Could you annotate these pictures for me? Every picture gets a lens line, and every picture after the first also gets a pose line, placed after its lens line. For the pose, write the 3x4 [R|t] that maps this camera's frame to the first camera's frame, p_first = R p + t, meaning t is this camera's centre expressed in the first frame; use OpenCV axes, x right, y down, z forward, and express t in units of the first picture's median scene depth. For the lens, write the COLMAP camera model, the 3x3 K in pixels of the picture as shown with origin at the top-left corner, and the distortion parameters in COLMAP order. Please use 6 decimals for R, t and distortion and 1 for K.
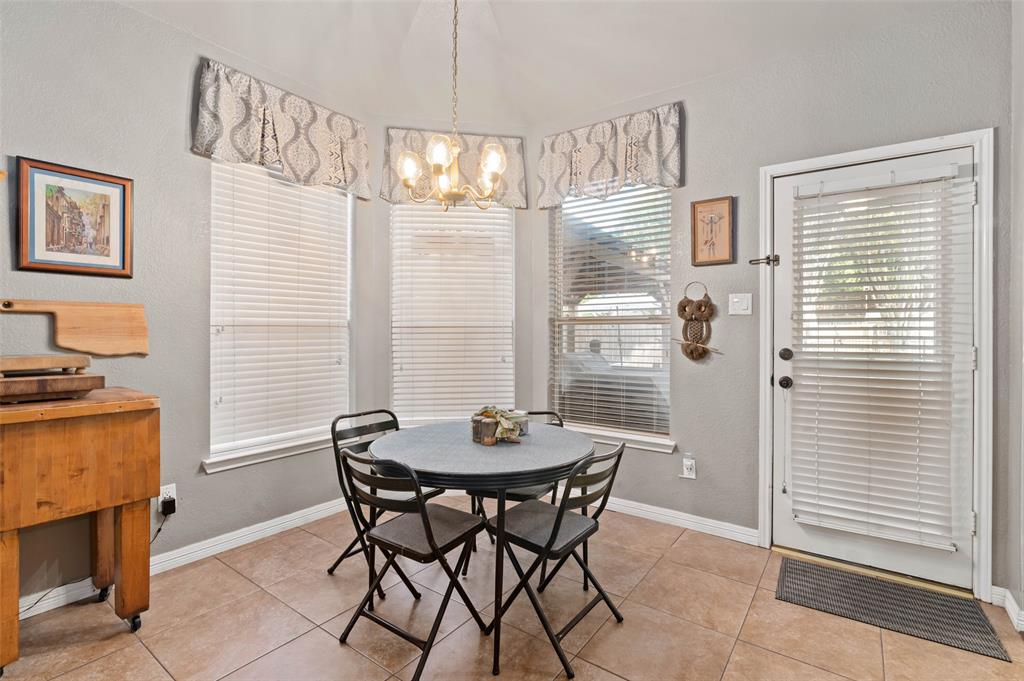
lens RADIAL K [[473.2, 0, 510.7], [0, 473.2, 339.9], [0, 0, 1]] dist [-0.003496, -0.000799]
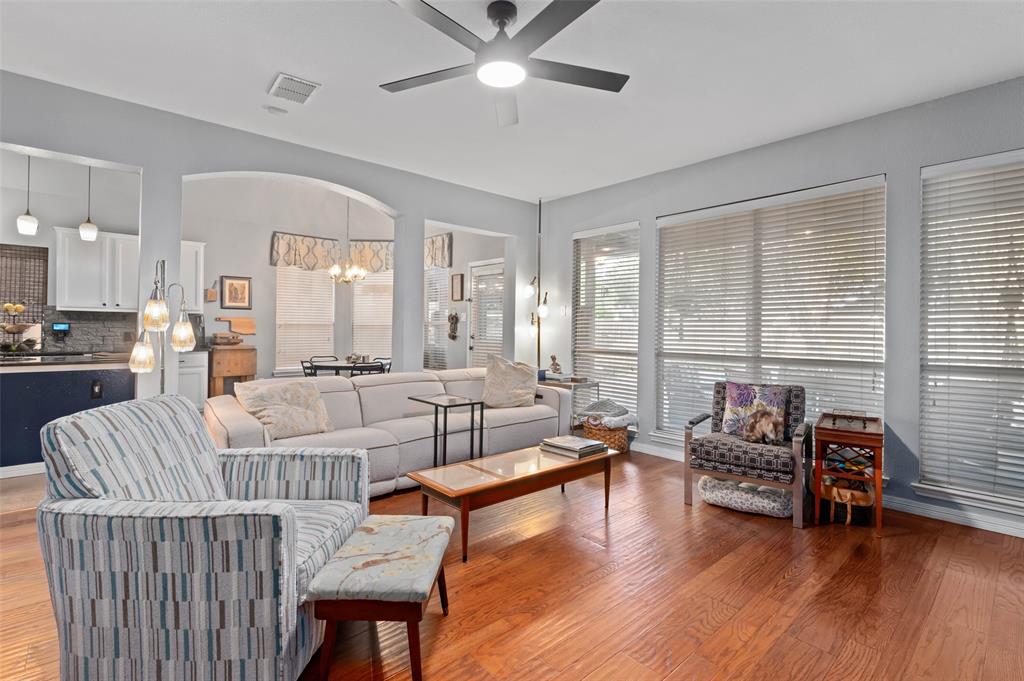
lens RADIAL K [[473.2, 0, 507.1], [0, 473.2, 334.9], [0, 0, 1]] dist [-0.003496, -0.000799]
pose [[0.976626, 0.010142, -0.214707, 1.359208], [-0.009971, 0.999949, 0.001879, 0.012315], [0.214715, 0.000306, 0.976677, -1.509519]]
